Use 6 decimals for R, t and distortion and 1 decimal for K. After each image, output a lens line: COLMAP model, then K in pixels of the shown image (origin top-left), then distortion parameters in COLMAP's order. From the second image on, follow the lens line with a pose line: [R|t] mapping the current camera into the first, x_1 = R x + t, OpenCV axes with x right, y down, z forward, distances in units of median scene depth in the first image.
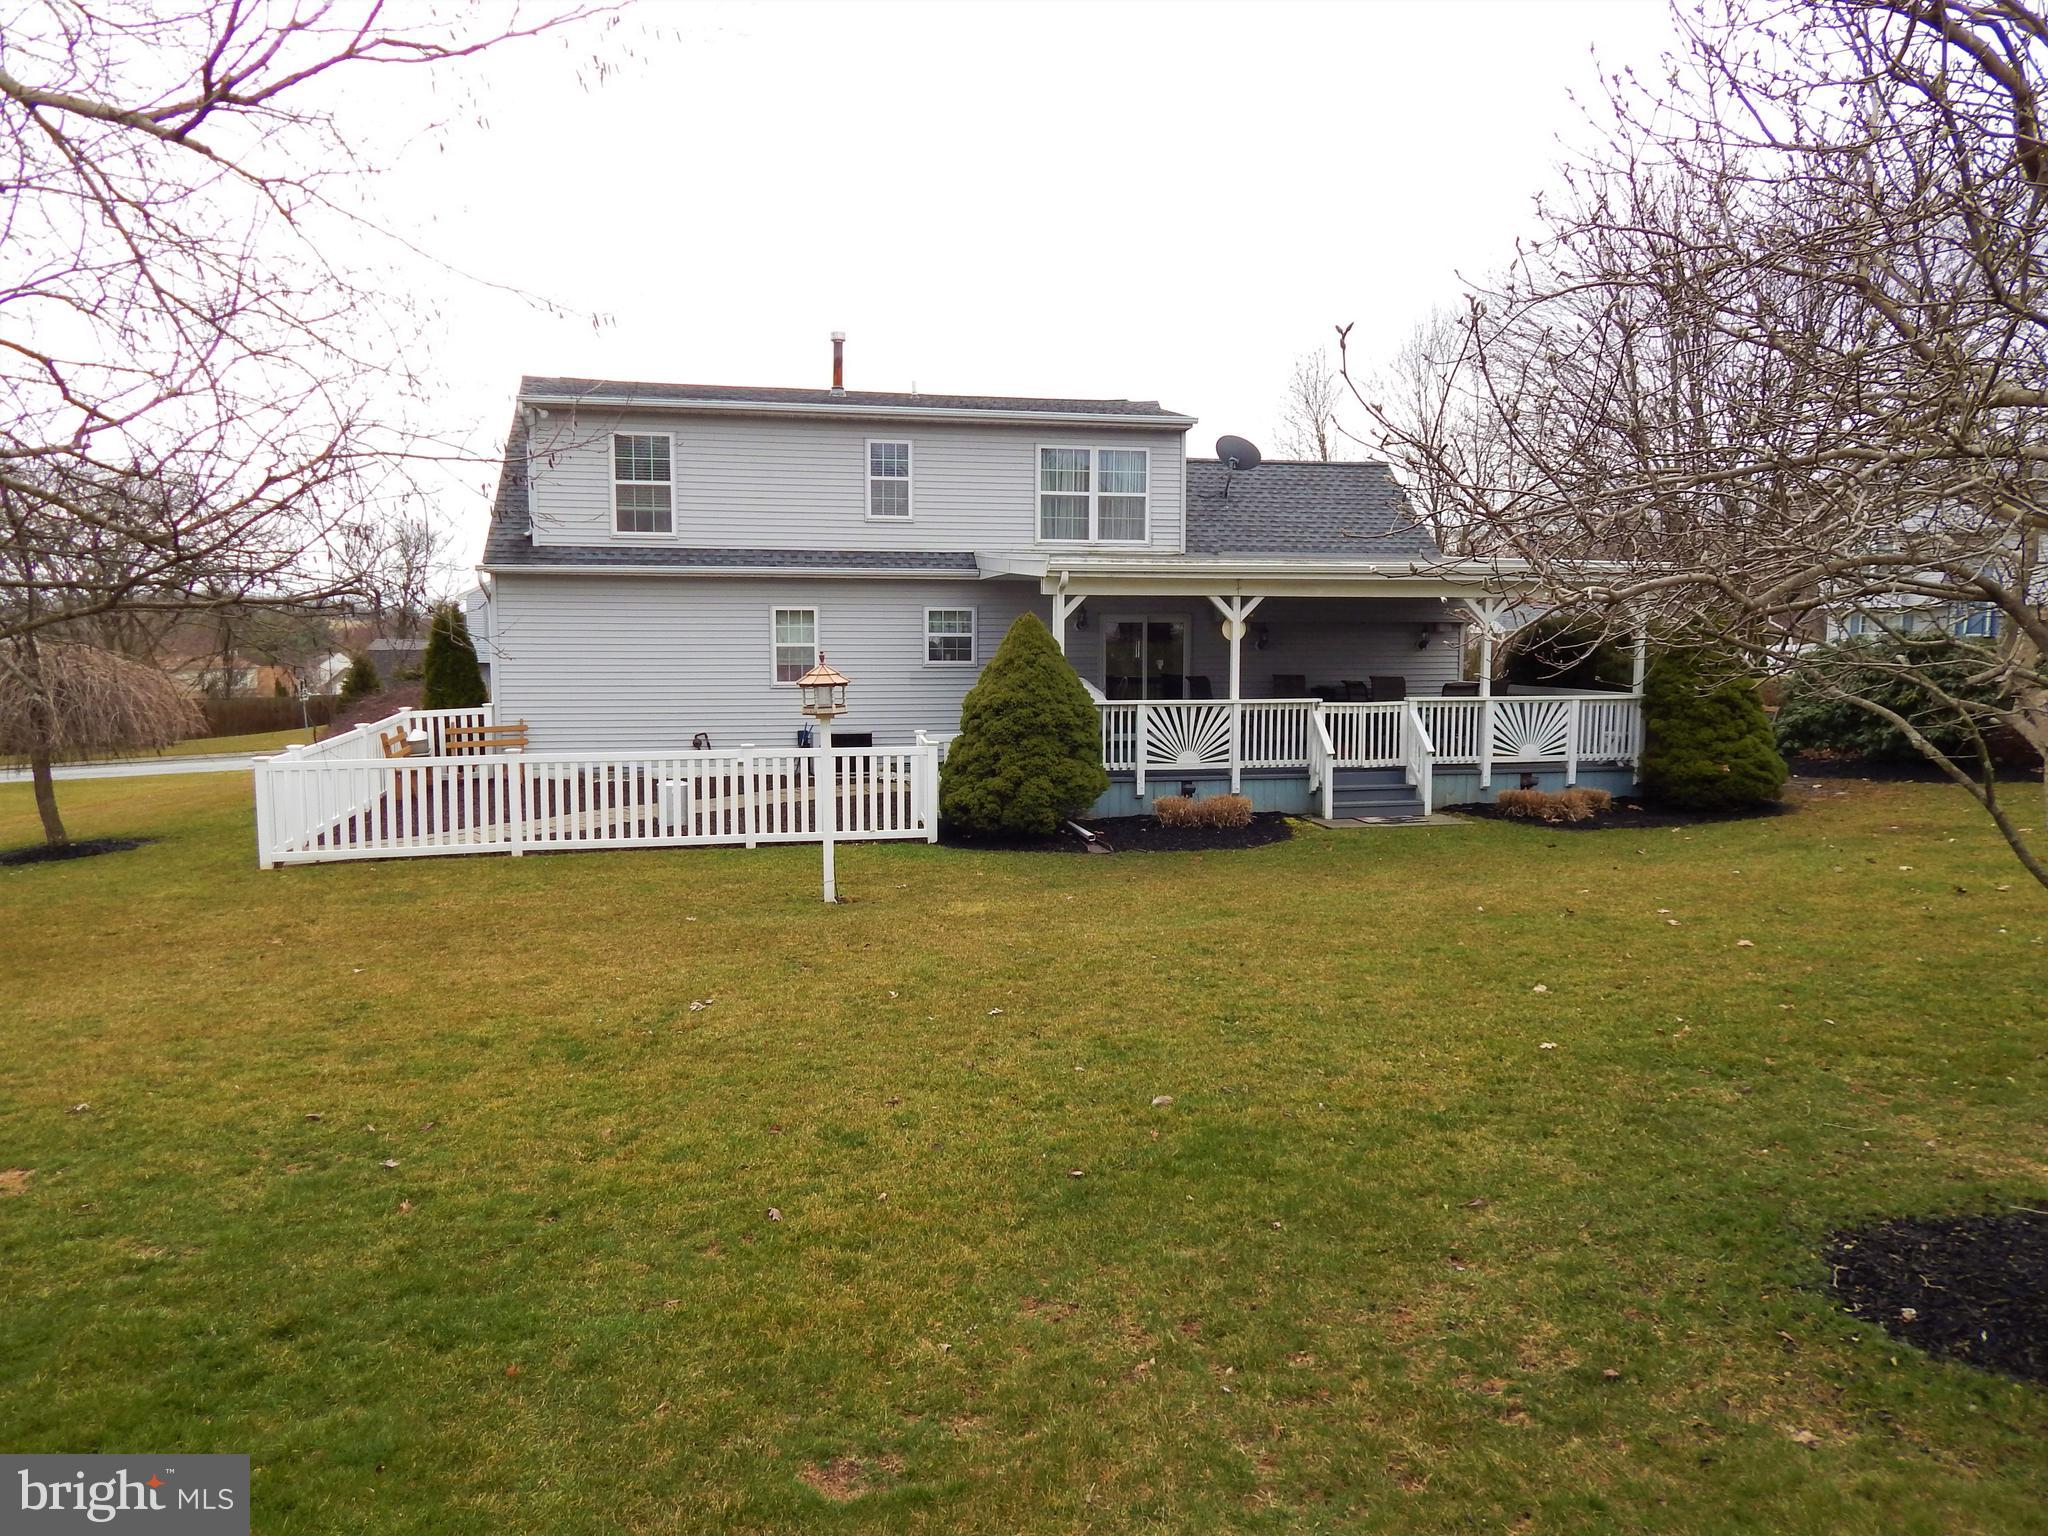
lens RADIAL K [[1348.1, 0, 1034.4], [0, 1348.1, 766.2], [0, 0, 1]] dist [0.000299, -0.001275]
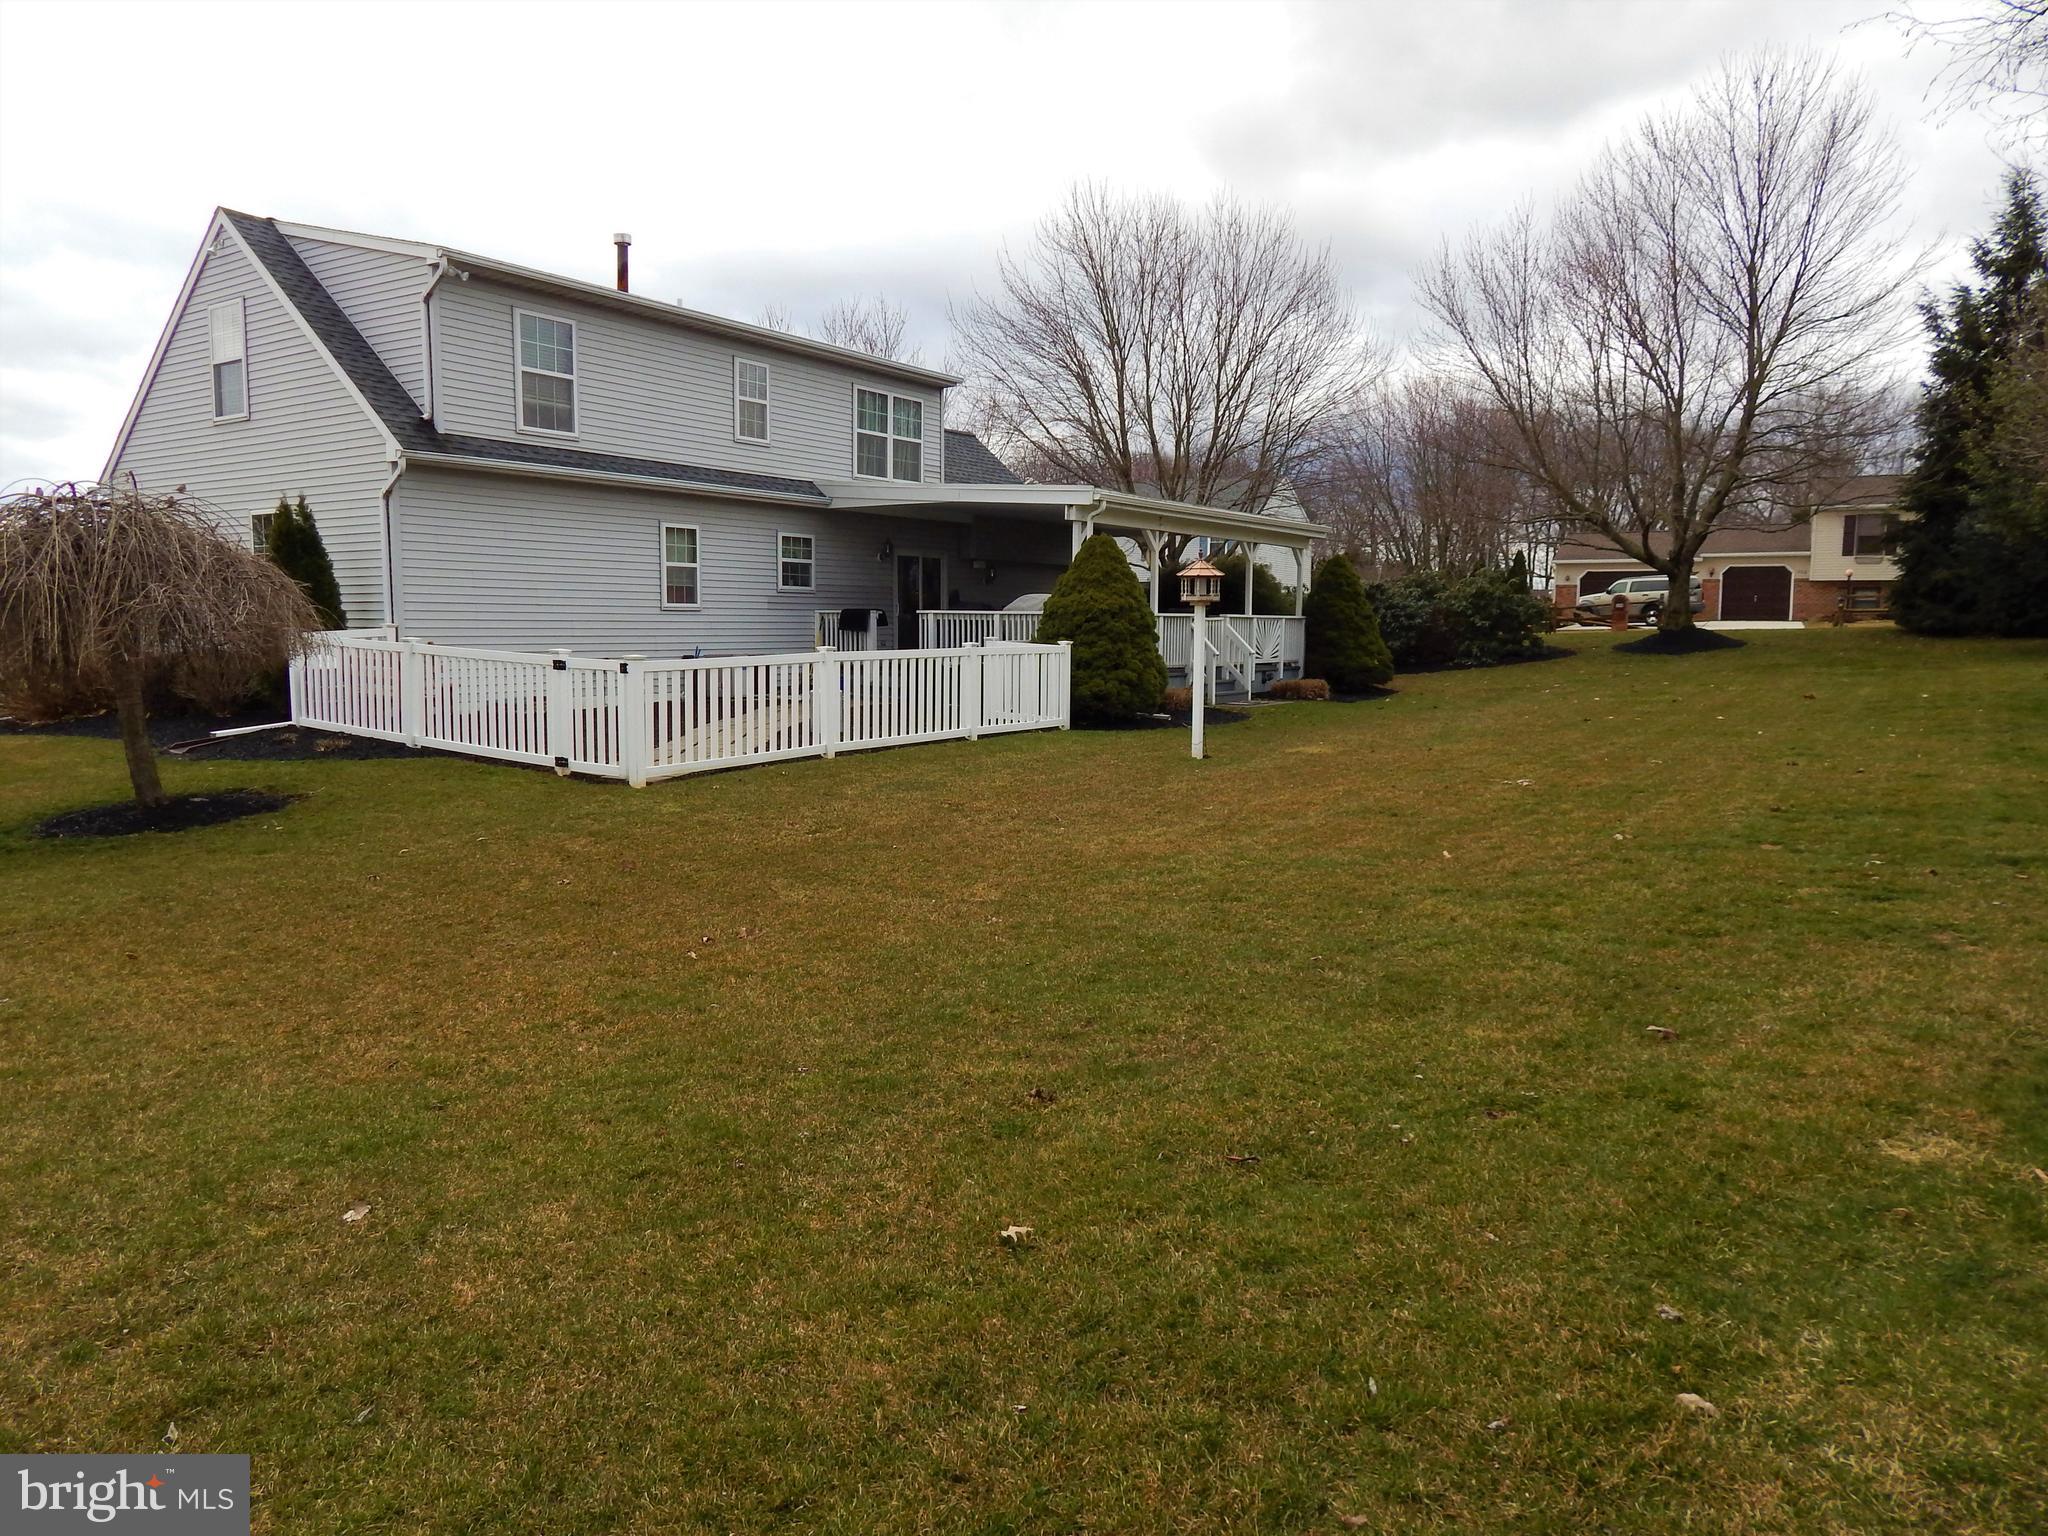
lens RADIAL K [[1348.1, 0, 1034.4], [0, 1348.1, 766.2], [0, 0, 1]] dist [0.000299, -0.001275]
pose [[0.715532, -0.070913, 0.694971, -0.692573], [0.062868, 0.997334, 0.037037, 0.033538], [-0.695745, 0.017190, 0.718083, 0.149636]]
